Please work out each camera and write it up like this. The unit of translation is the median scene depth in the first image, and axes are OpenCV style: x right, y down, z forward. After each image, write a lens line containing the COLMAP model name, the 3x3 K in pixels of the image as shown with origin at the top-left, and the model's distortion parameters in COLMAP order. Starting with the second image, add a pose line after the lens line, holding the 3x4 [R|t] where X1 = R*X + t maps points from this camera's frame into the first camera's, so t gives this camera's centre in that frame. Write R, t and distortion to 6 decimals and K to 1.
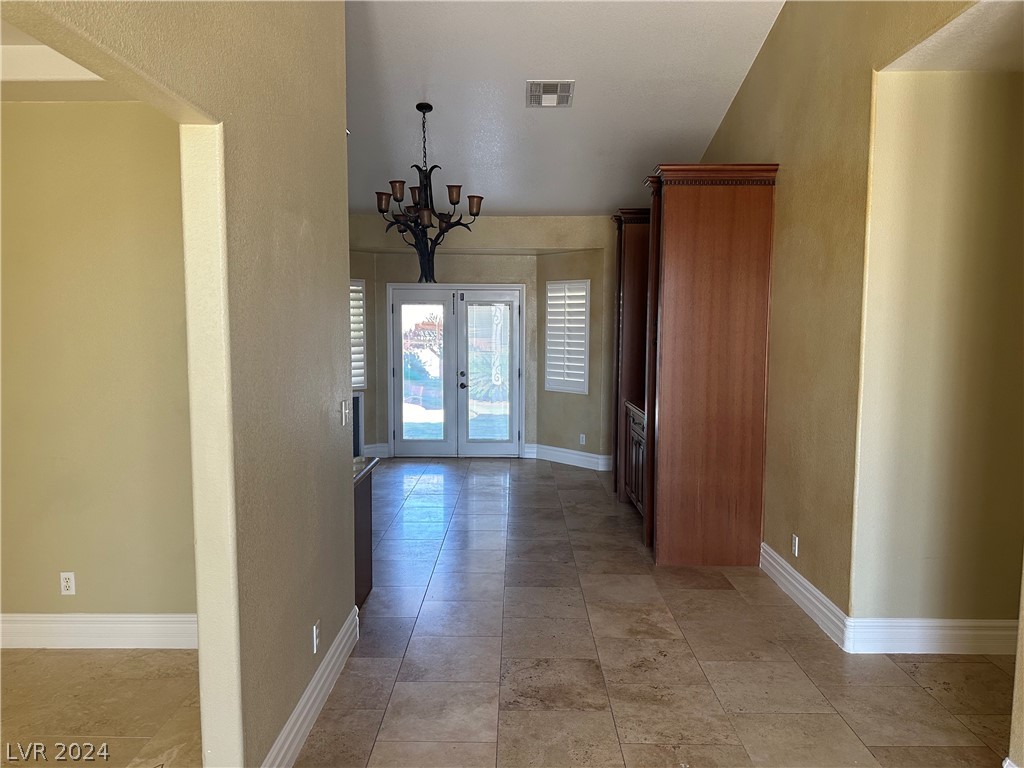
lens RADIAL K [[722.1, 0, 514.0], [0, 722.1, 381.3], [0, 0, 1]] dist [0.103557, -0.152702]
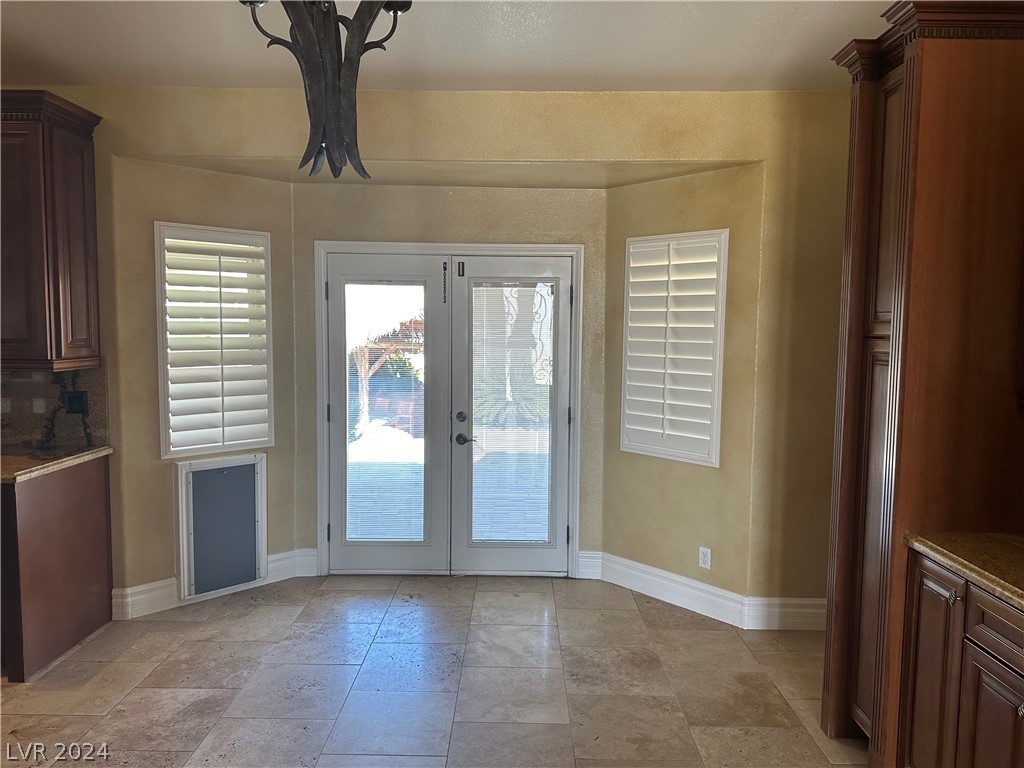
lens RADIAL K [[722.1, 0, 514.0], [0, 722.1, 381.3], [0, 0, 1]] dist [0.103557, -0.152702]
pose [[0.999971, 0.006725, -0.003620, -0.031657], [-0.006726, 0.999977, -0.000411, -0.036423], [0.003617, 0.000435, 0.999993, 0.484769]]
